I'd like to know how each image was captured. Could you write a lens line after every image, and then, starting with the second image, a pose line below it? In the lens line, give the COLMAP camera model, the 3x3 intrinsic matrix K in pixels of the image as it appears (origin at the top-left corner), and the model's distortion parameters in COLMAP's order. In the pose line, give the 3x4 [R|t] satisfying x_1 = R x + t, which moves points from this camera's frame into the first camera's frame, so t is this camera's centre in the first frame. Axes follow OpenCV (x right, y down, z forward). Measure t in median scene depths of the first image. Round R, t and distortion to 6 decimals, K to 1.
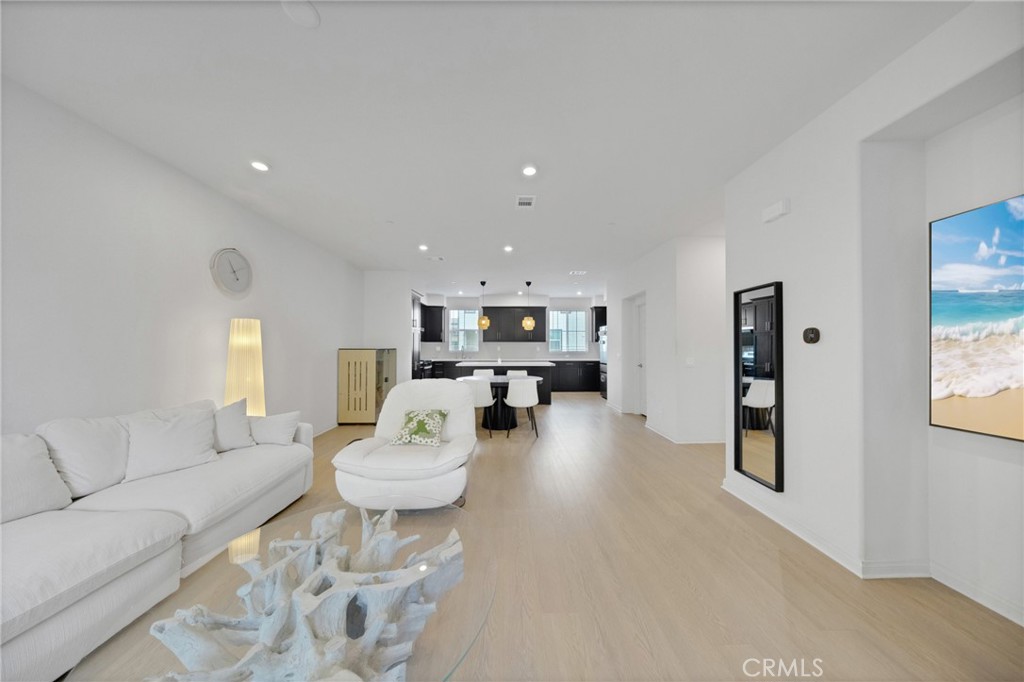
lens RADIAL K [[298.8, 0, 512.0], [0, 298.8, 341.0], [0, 0, 1]] dist [-0.006608, -0.000030]
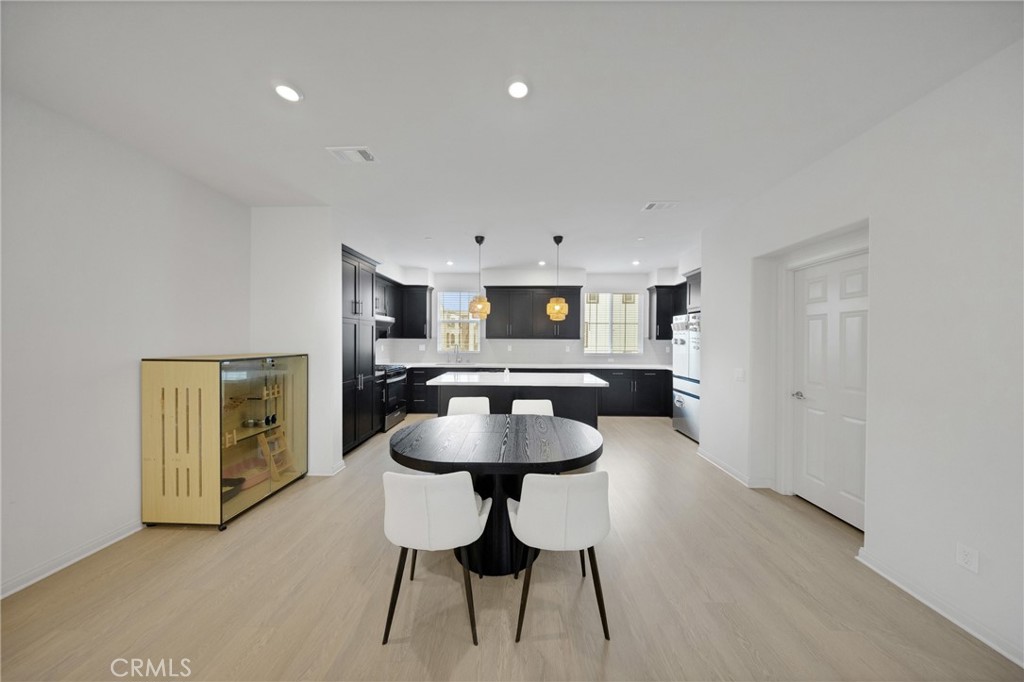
lens RADIAL K [[298.8, 0, 512.0], [0, 298.8, 341.0], [0, 0, 1]] dist [-0.006608, -0.000030]
pose [[0.998247, 0.006794, -0.058788, 0.001793], [-0.005395, 0.999699, 0.023926, -0.010613], [0.058933, -0.023567, 0.997984, 0.418652]]
